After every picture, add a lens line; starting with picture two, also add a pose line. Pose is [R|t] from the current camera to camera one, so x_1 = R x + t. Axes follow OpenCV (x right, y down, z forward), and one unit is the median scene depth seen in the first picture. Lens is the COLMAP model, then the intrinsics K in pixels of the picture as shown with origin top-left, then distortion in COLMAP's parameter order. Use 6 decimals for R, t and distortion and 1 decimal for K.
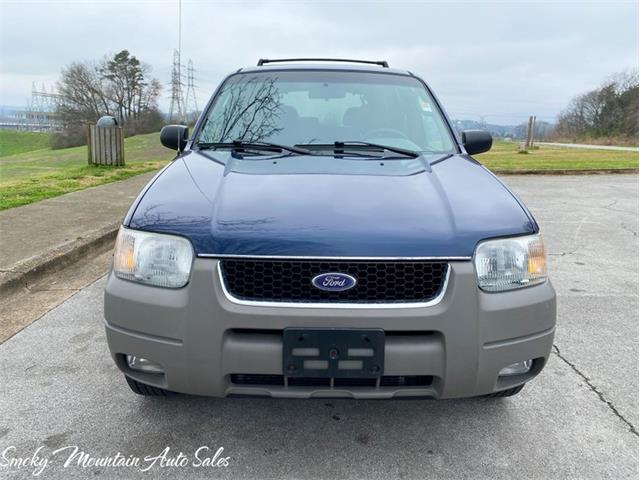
lens RADIAL K [[497.5, 0, 311.9], [0, 497.5, 238.2], [0, 0, 1]] dist [0.003566, -0.006876]
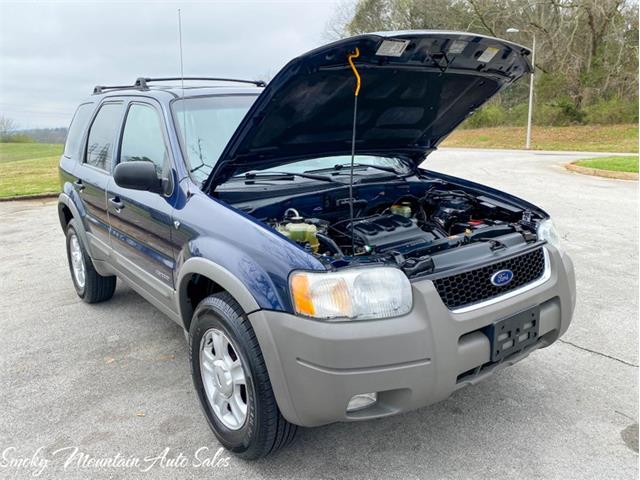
lens RADIAL K [[529.3, 0, 320.0], [0, 529.3, 240.0], [0, 0, 1]] dist [0.000914, -0.000929]
pose [[0.796381, -0.170195, 0.580354, -1.068783], [0.178963, 0.982930, 0.042675, -0.143764], [-0.577710, 0.069877, 0.813245, 0.165570]]
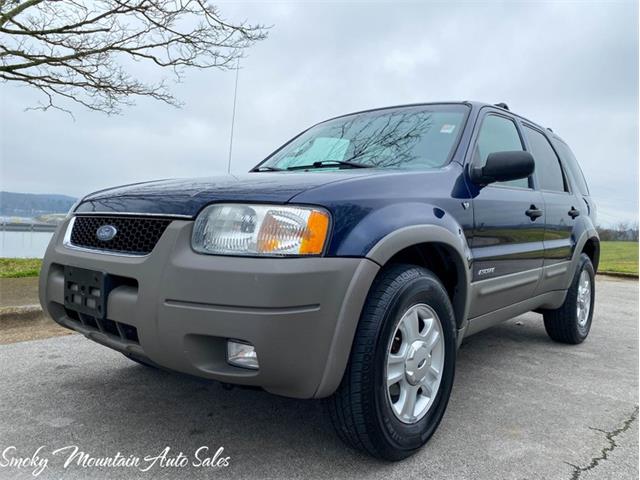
lens RADIAL K [[491.2, 0, 310.3], [0, 491.2, 242.0], [0, 0, 1]] dist [0.005904, 0.004865]
pose [[0.745197, 0.033517, -0.666002, 1.150149], [-0.178576, 0.972289, -0.150878, 0.194075], [0.642490, 0.231366, 0.730532, 0.462523]]
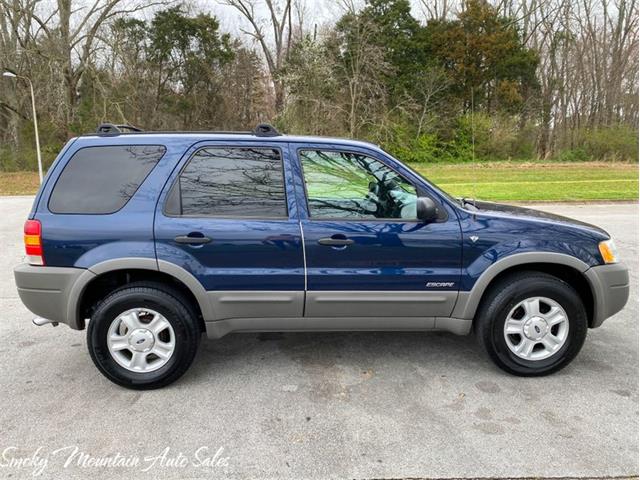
lens RADIAL K [[514.3, 0, 320.0], [0, 514.3, 240.0], [0, 0, 1]] dist [0.000979, -0.000946]
pose [[-0.043256, -0.177884, 0.983100, -2.536854], [0.249984, 0.950792, 0.183037, -0.739967], [-0.967283, 0.253677, 0.003341, 2.311890]]
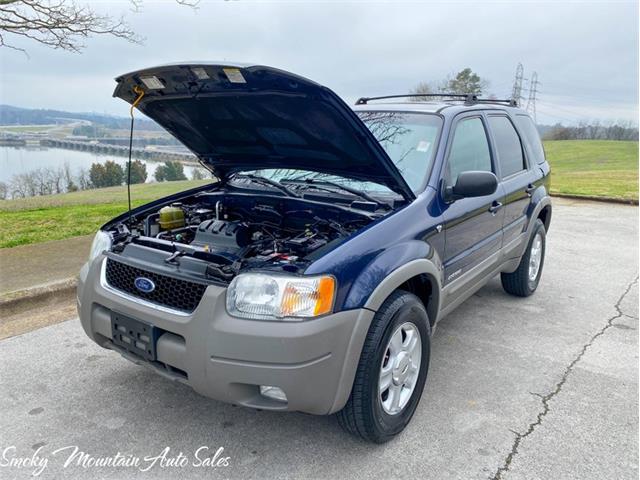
lens RADIAL K [[491.2, 0, 310.3], [0, 491.2, 242.0], [0, 0, 1]] dist [0.005904, 0.004865]
pose [[0.791022, 0.122445, -0.599409, 1.200026], [-0.132973, 0.990754, 0.026908, -0.126750], [0.597162, 0.058421, 0.799990, 0.167962]]
